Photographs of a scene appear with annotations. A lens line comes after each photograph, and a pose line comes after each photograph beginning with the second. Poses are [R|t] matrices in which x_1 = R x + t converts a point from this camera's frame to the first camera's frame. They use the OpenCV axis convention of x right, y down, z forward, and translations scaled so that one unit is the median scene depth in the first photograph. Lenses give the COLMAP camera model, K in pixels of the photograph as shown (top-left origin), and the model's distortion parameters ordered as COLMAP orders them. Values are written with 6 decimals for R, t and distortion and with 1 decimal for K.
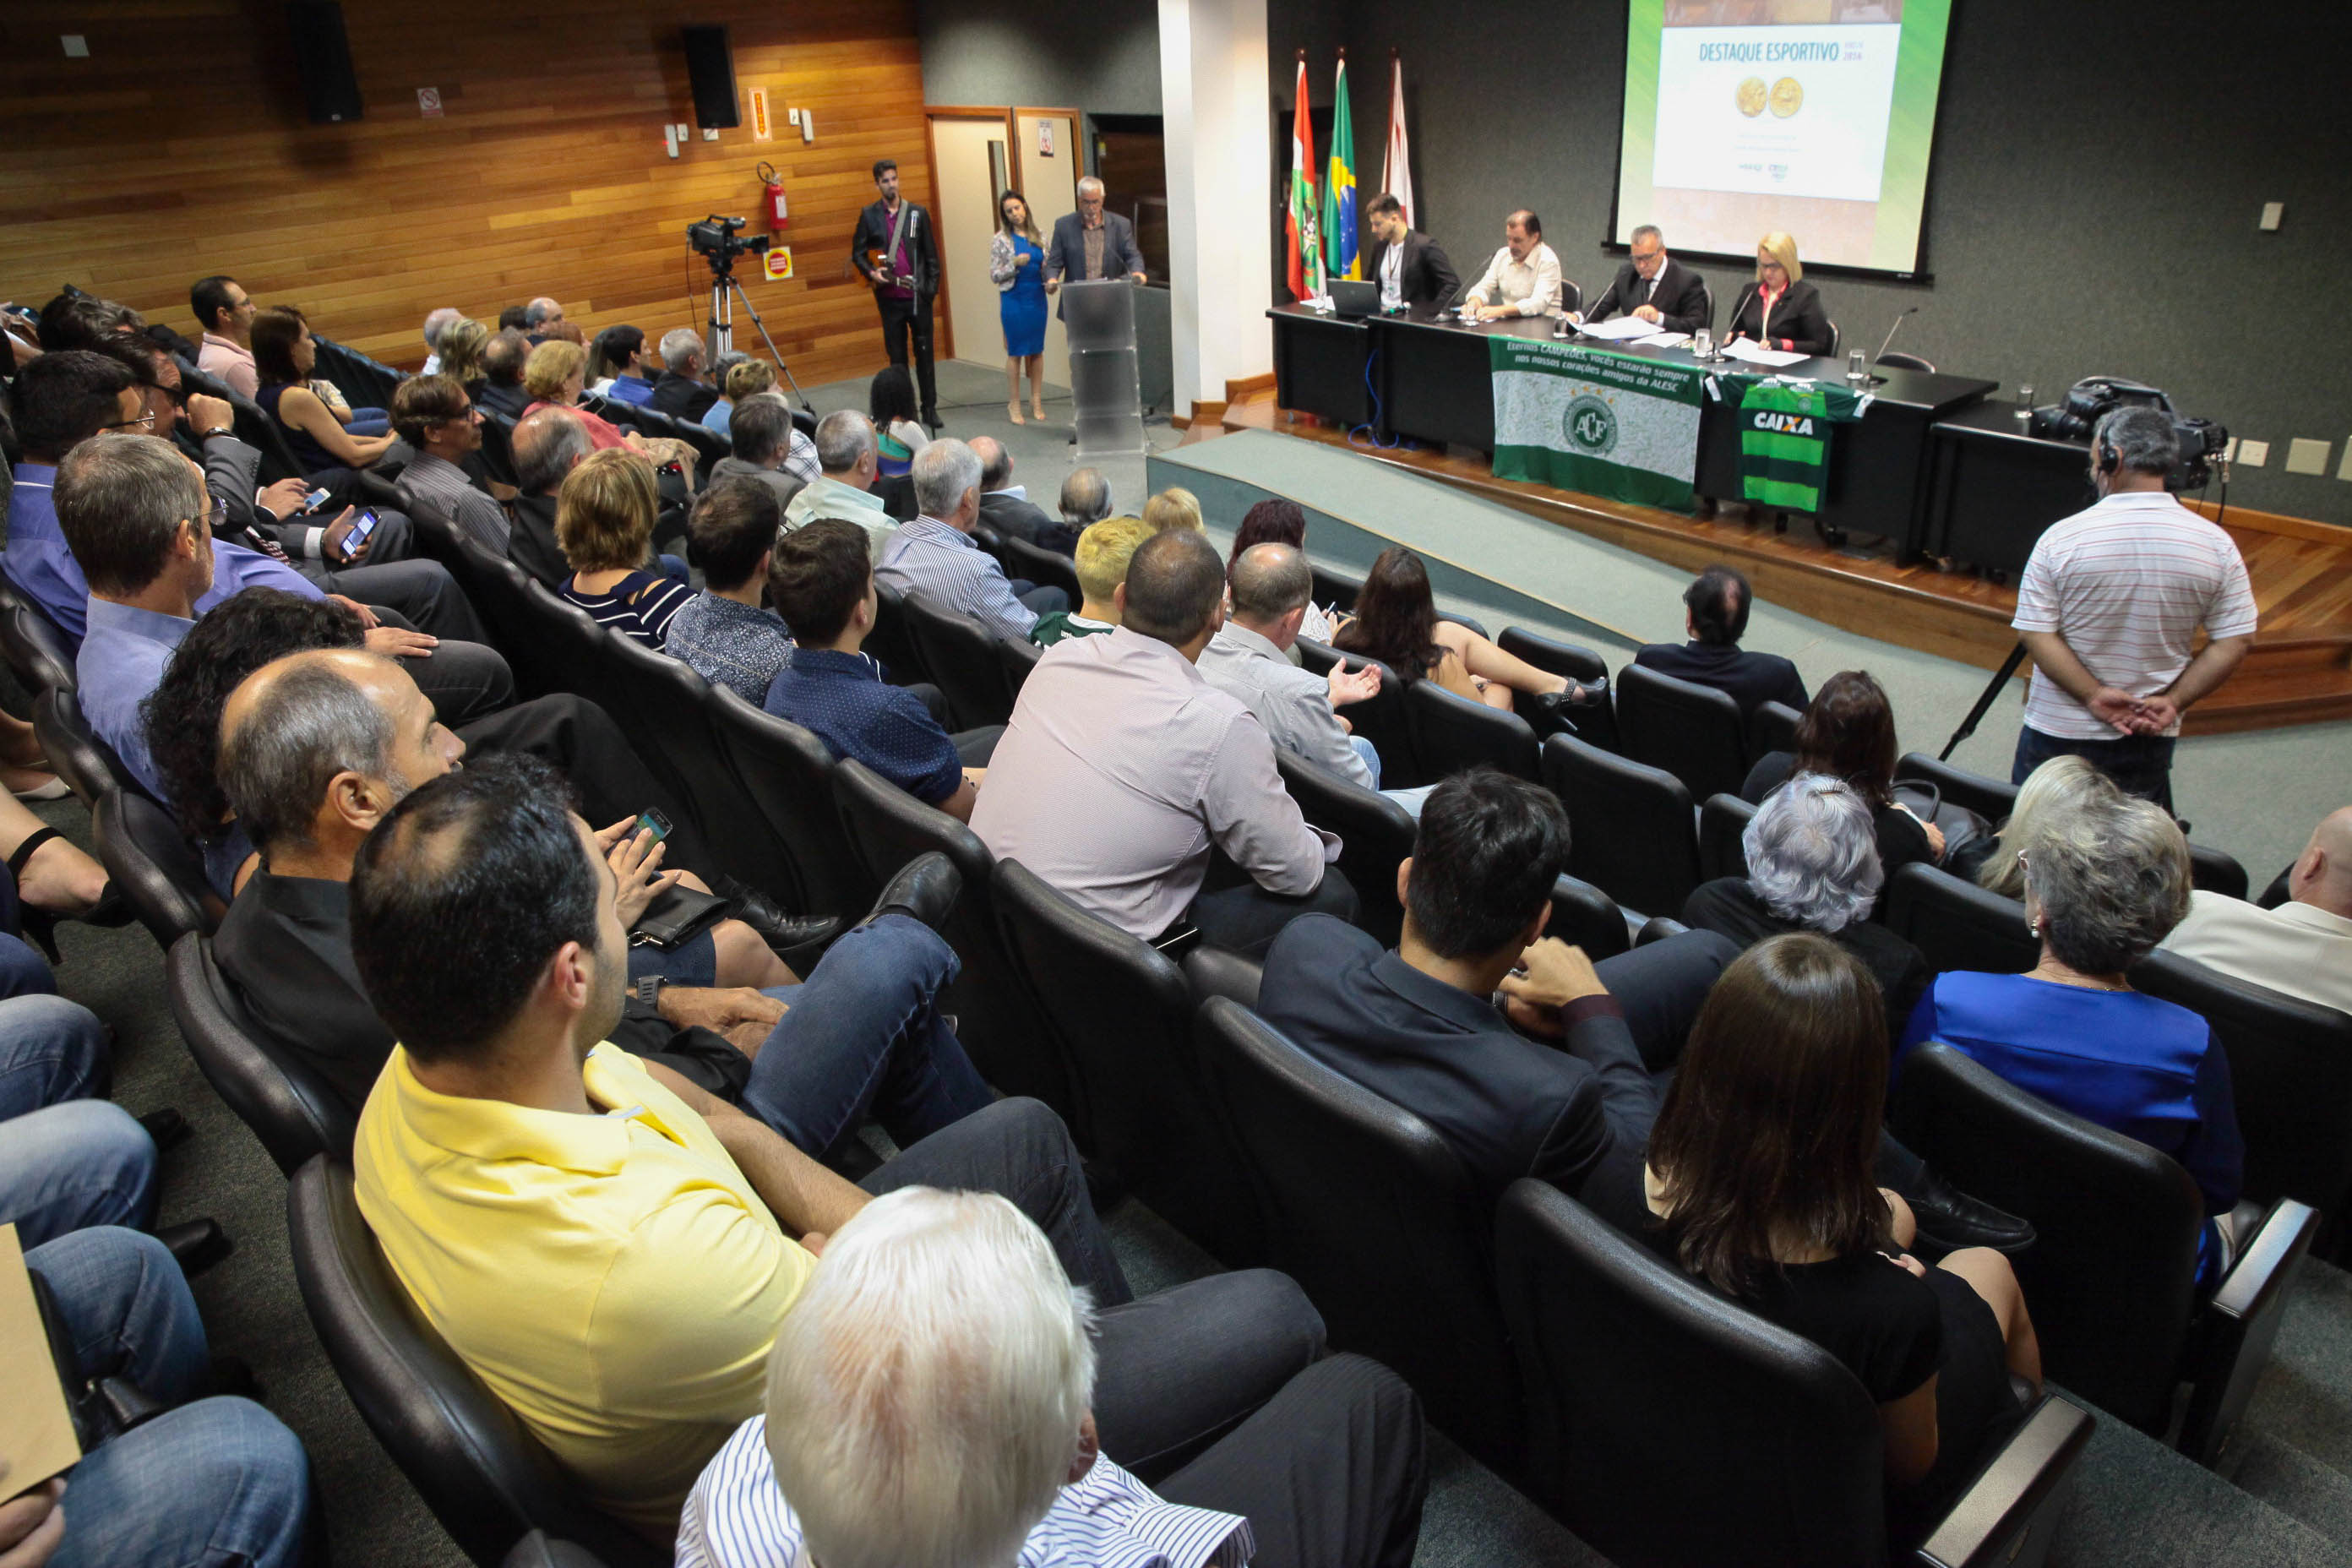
lens RADIAL K [[1612.4, 0, 1169.6], [0, 1612.4, 794.3], [0, 0, 1]] dist [-0.103791, 0.074272]
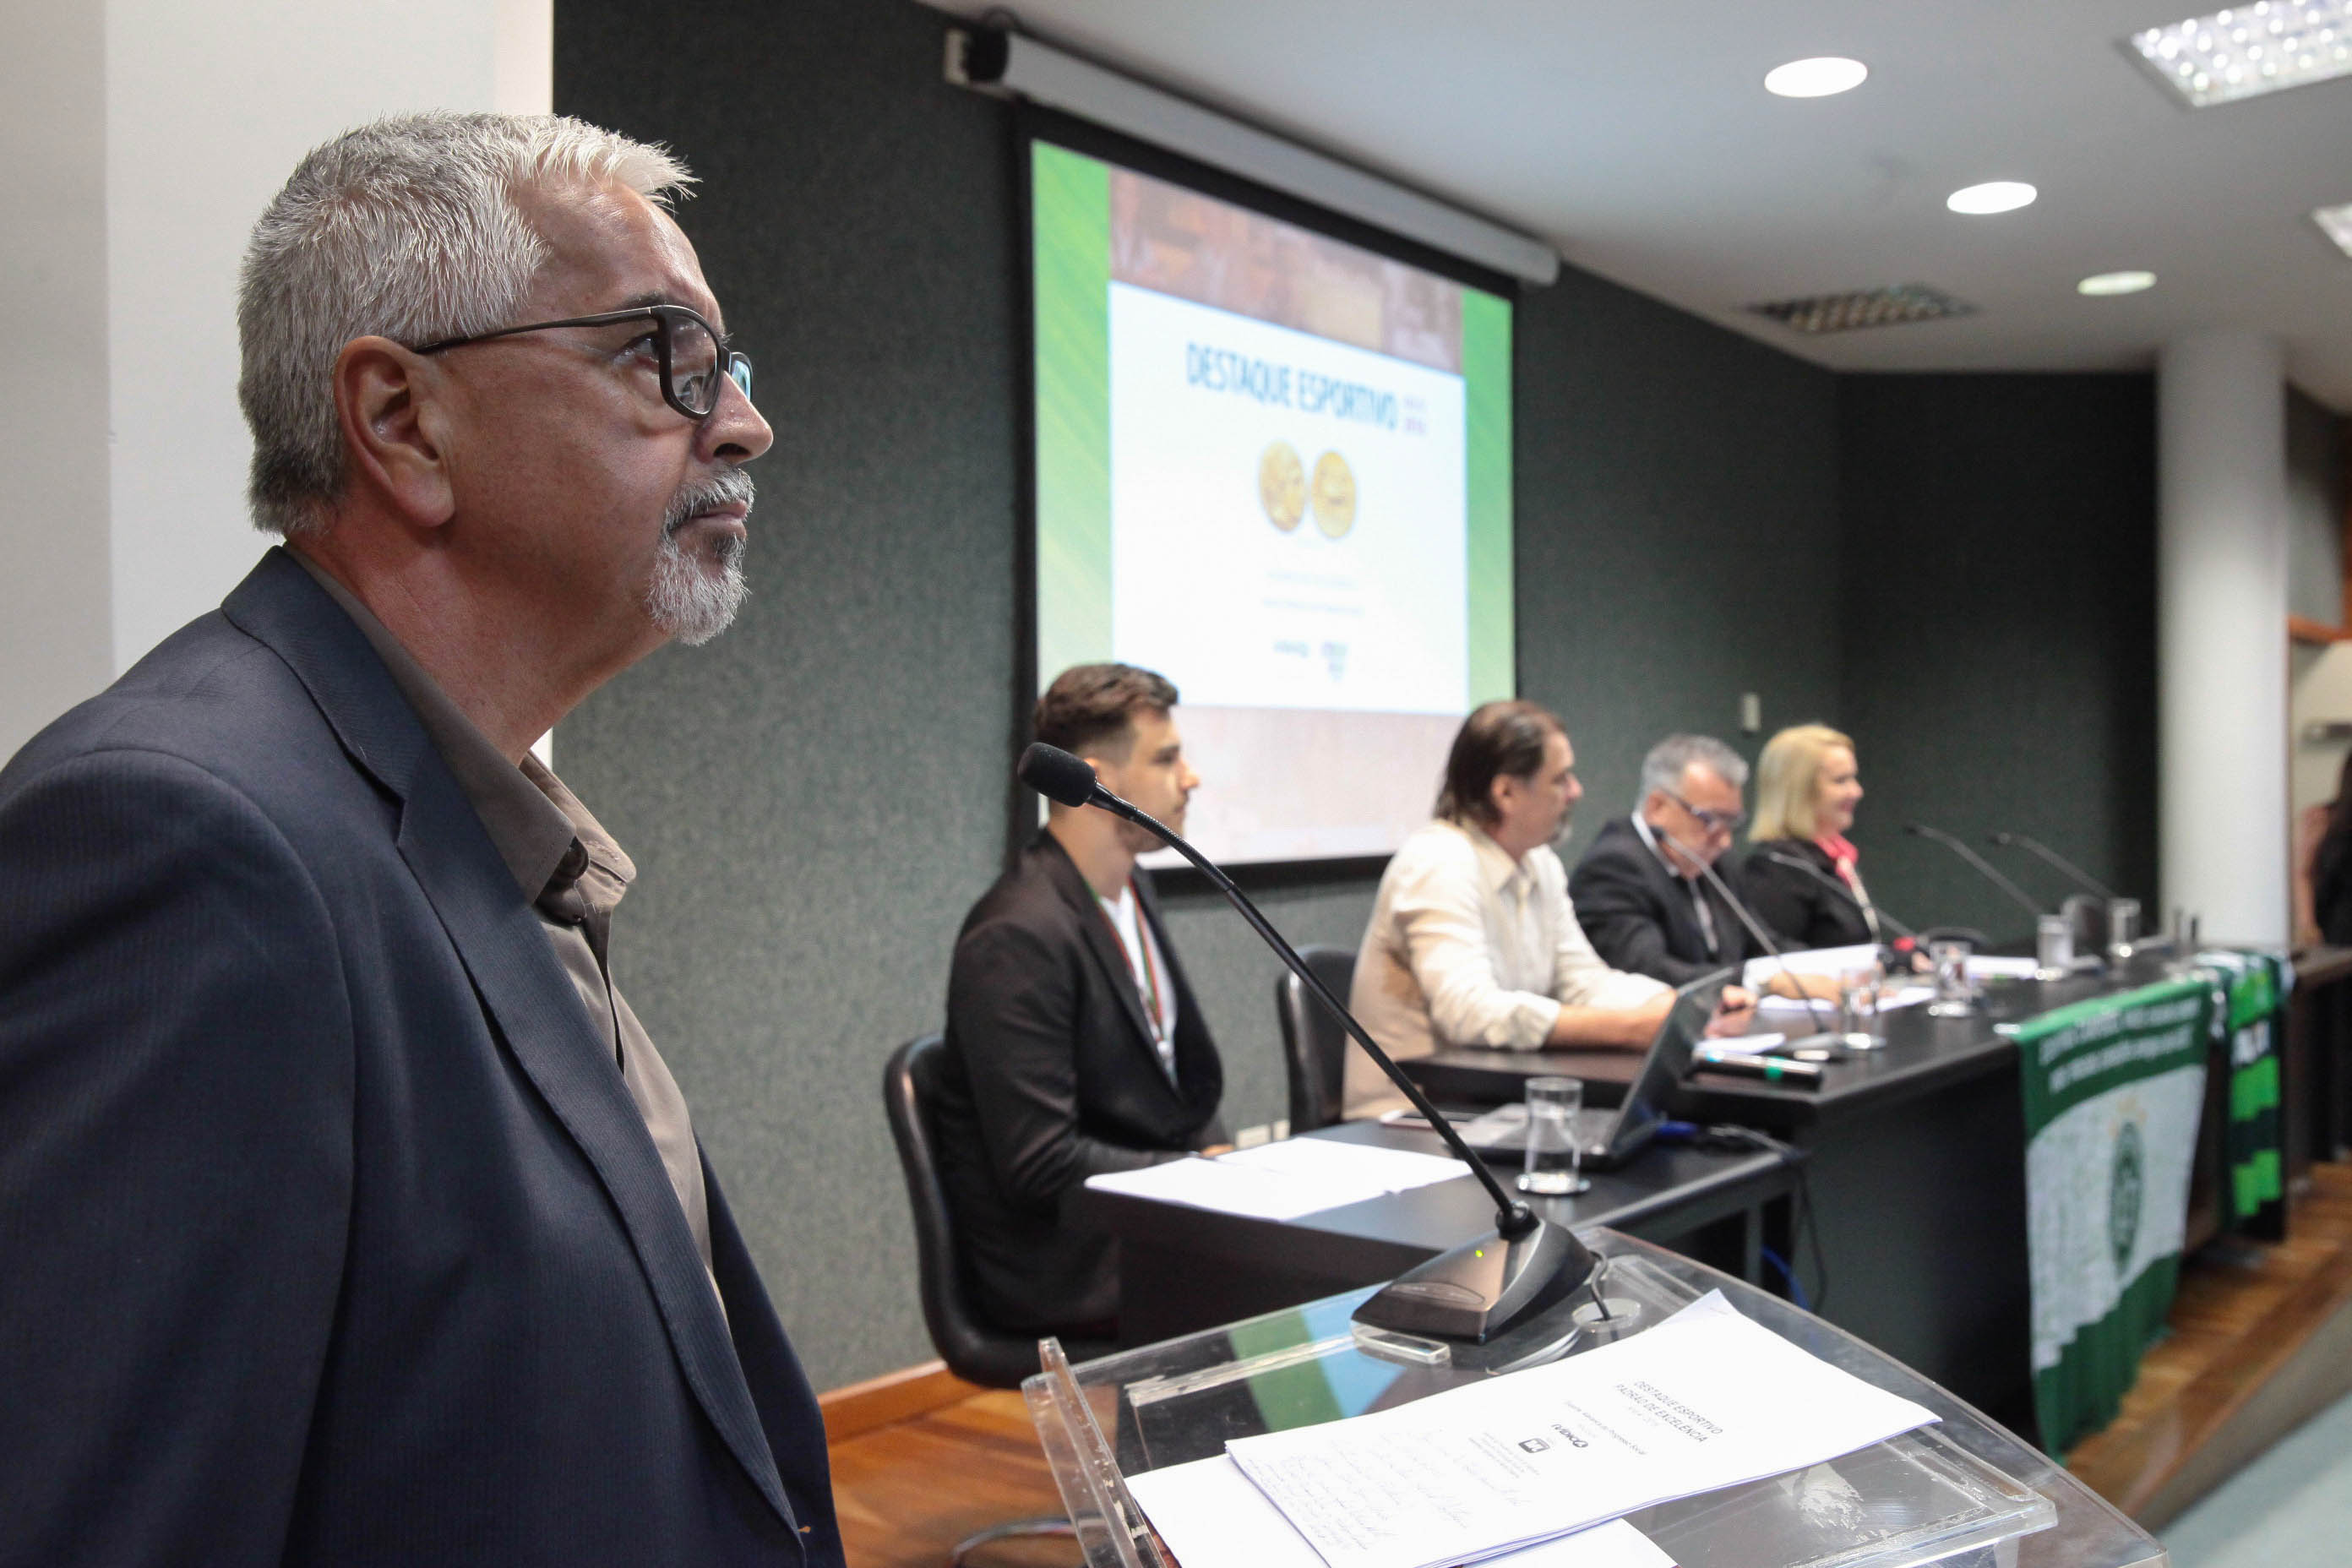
lens RADIAL K [[2116.3, 0, 1190.8], [0, 2116.3, 792.1], [0, 0, 1]] dist [-0.001271, -0.003471]
pose [[-0.202274, 0.042432, 0.978409, -0.176275], [0.451576, 0.890552, 0.054736, -0.440651], [-0.869002, 0.452898, -0.199297, 1.243756]]
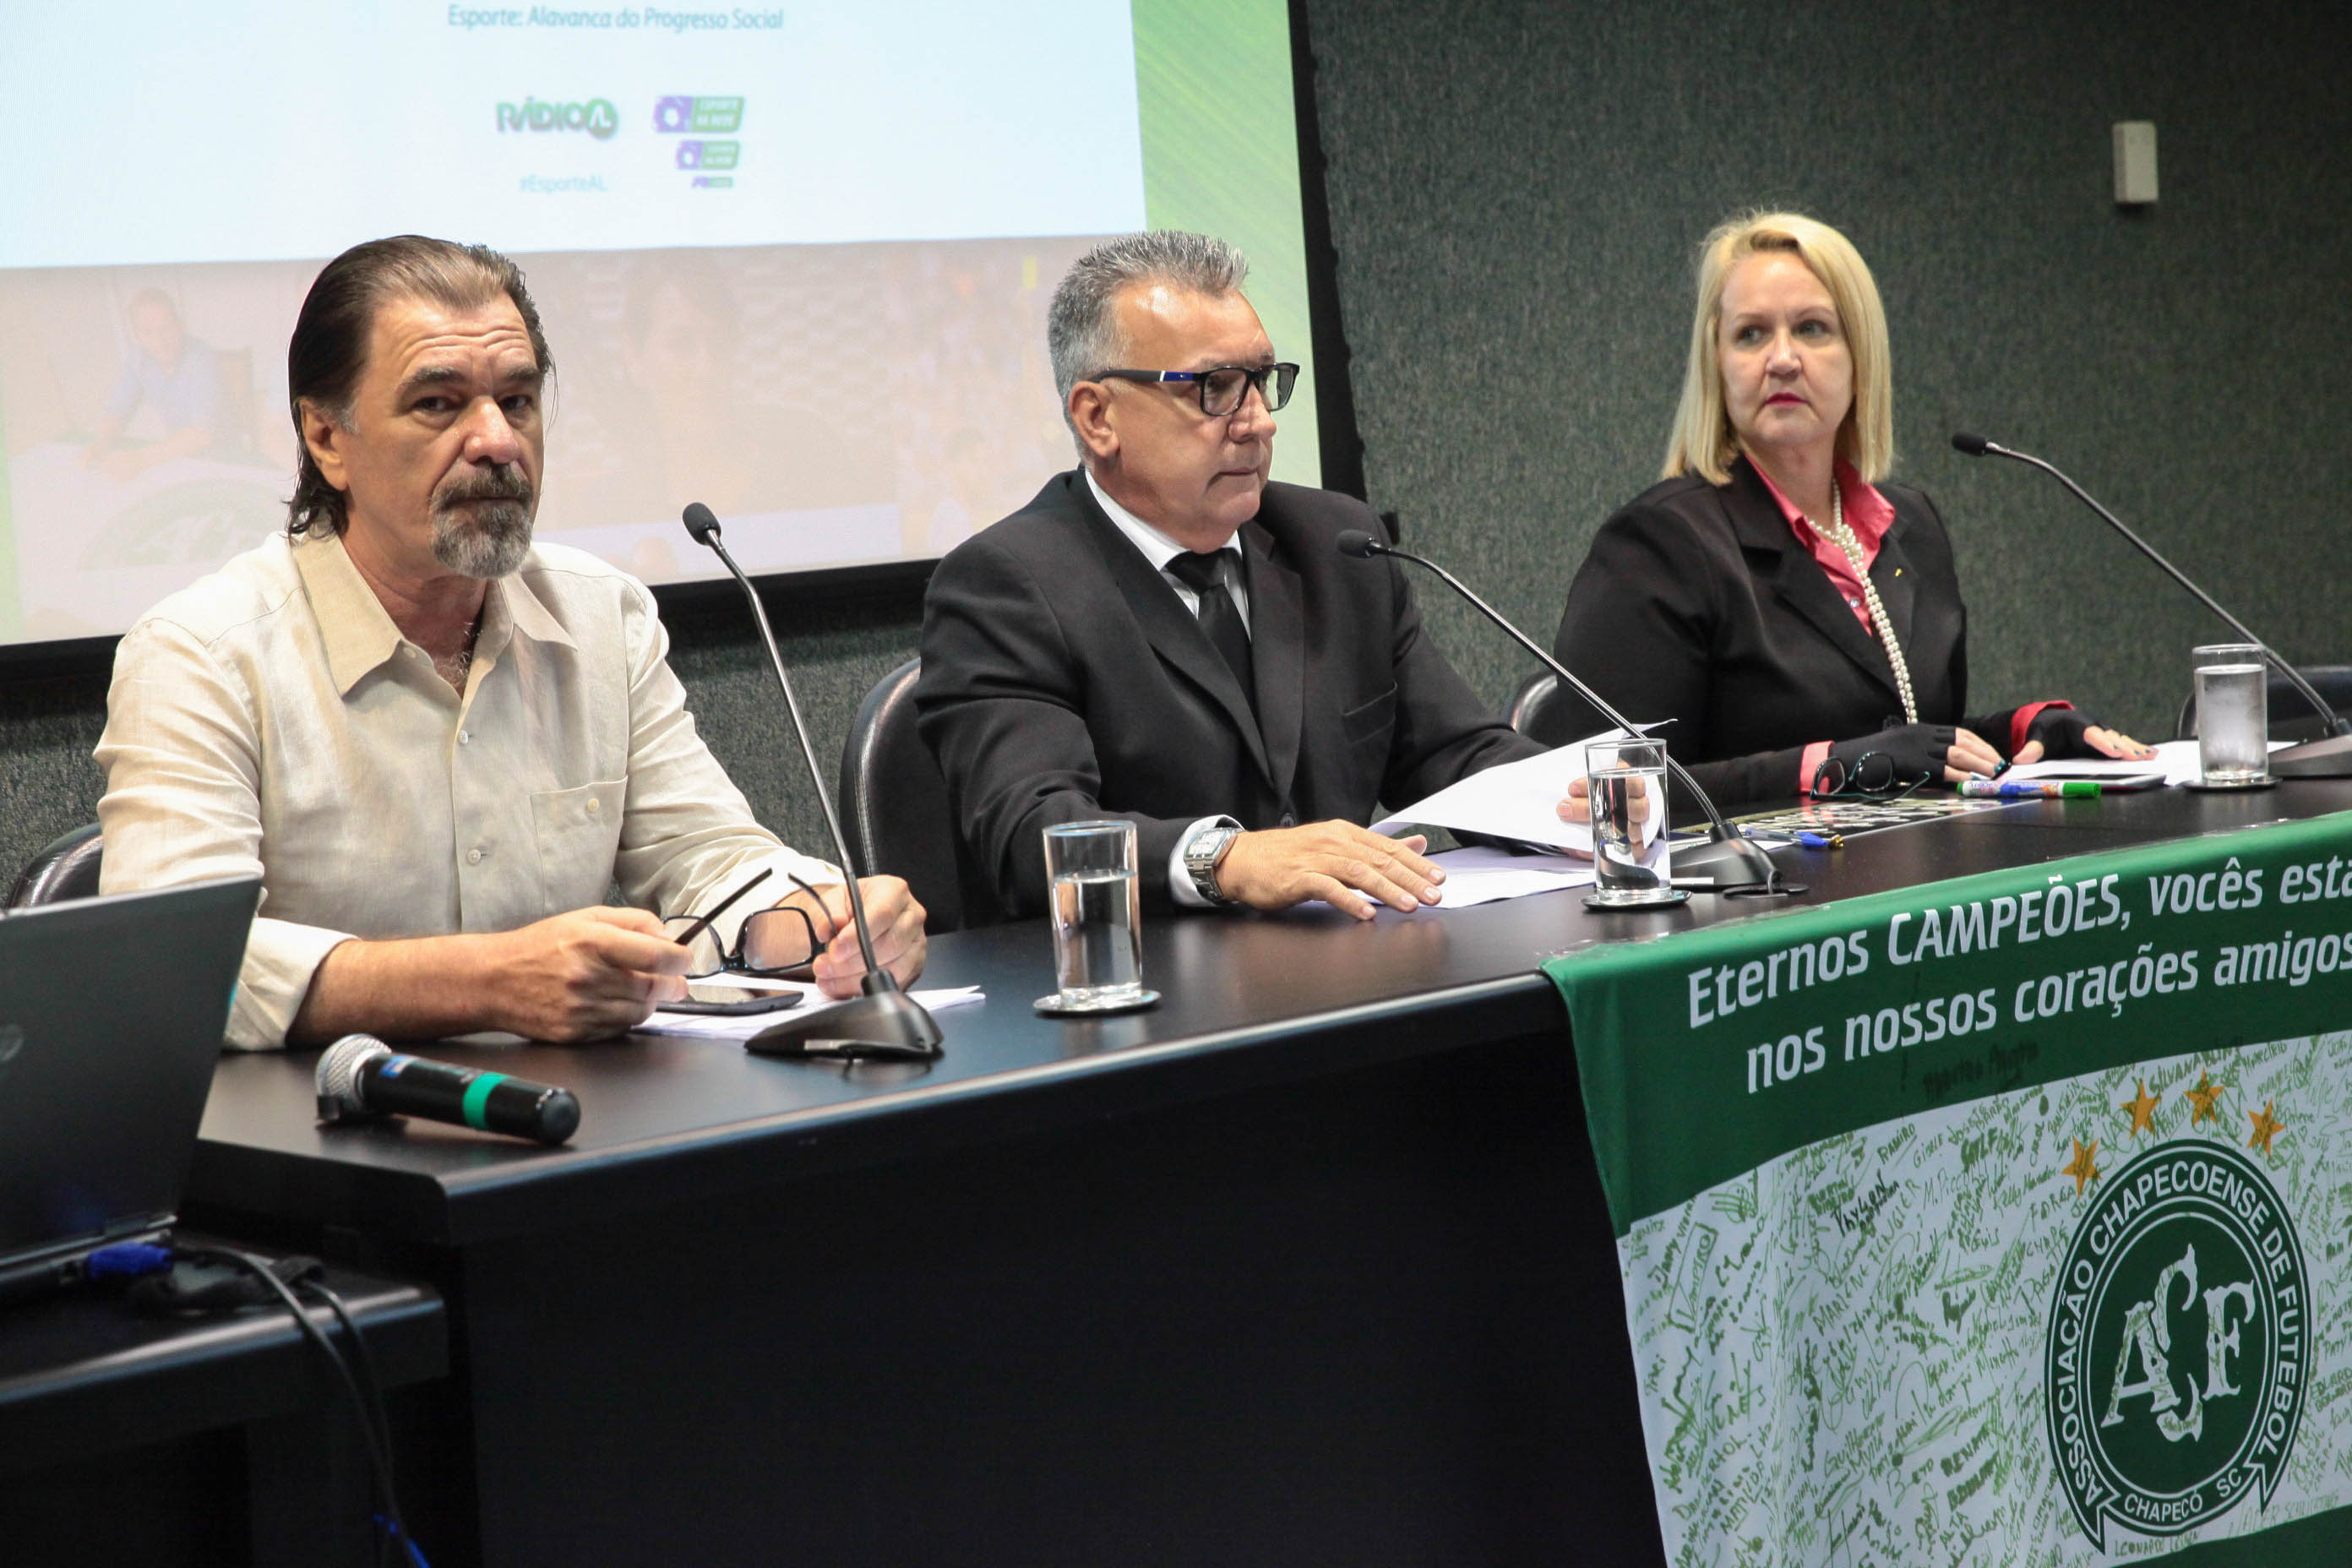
lens RADIAL K [[4432.6, 0, 1167.5], [0, 4432.6, 748.6], [0, 0, 1]] dist [0.224763, 0.000000]
pose [[-0.013710, -0.027691, 0.999523, -0.160599], [0.508052, 0.860775, 0.030816, -0.342470], [-0.861217, 0.508232, 0.002267, 1.055517]]
